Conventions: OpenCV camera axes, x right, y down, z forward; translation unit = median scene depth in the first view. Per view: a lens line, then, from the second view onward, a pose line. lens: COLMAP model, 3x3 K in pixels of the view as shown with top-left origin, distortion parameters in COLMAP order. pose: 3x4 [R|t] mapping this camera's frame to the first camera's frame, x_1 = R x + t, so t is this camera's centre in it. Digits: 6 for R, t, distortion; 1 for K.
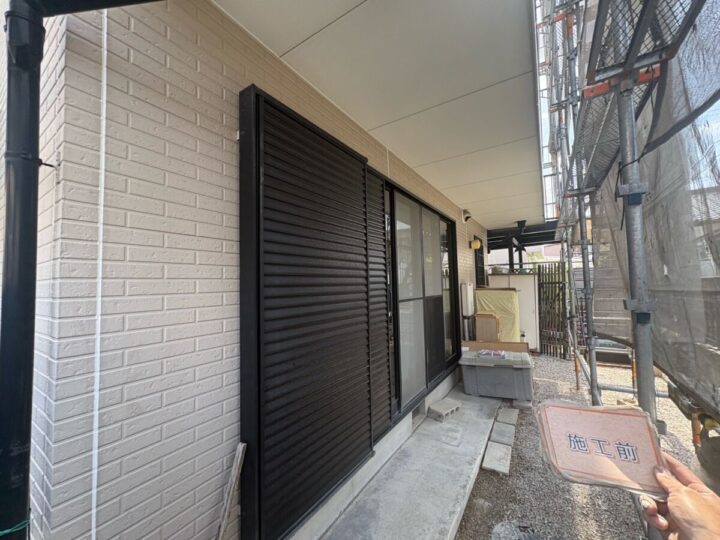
lens RADIAL K [[287.4, 0, 363.2], [0, 287.4, 269.7], [0, 0, 1]] dist [-0.000293, -0.000606]
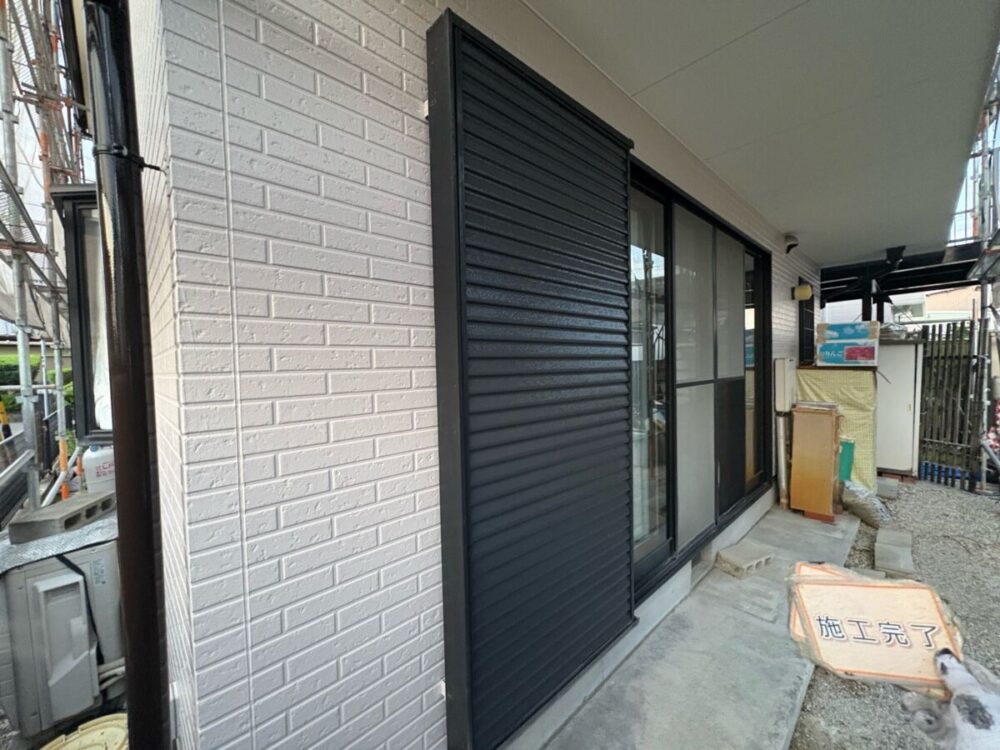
lens RADIAL K [[399.1, 0, 503.5], [0, 399.1, 376.6], [0, 0, 1]] dist [-0.000293, -0.000606]
pose [[0.973599, 0.009150, -0.228083, -0.087287], [0.011171, 0.996089, 0.087644, 0.022104], [0.227993, -0.087878, 0.969689, 0.185776]]
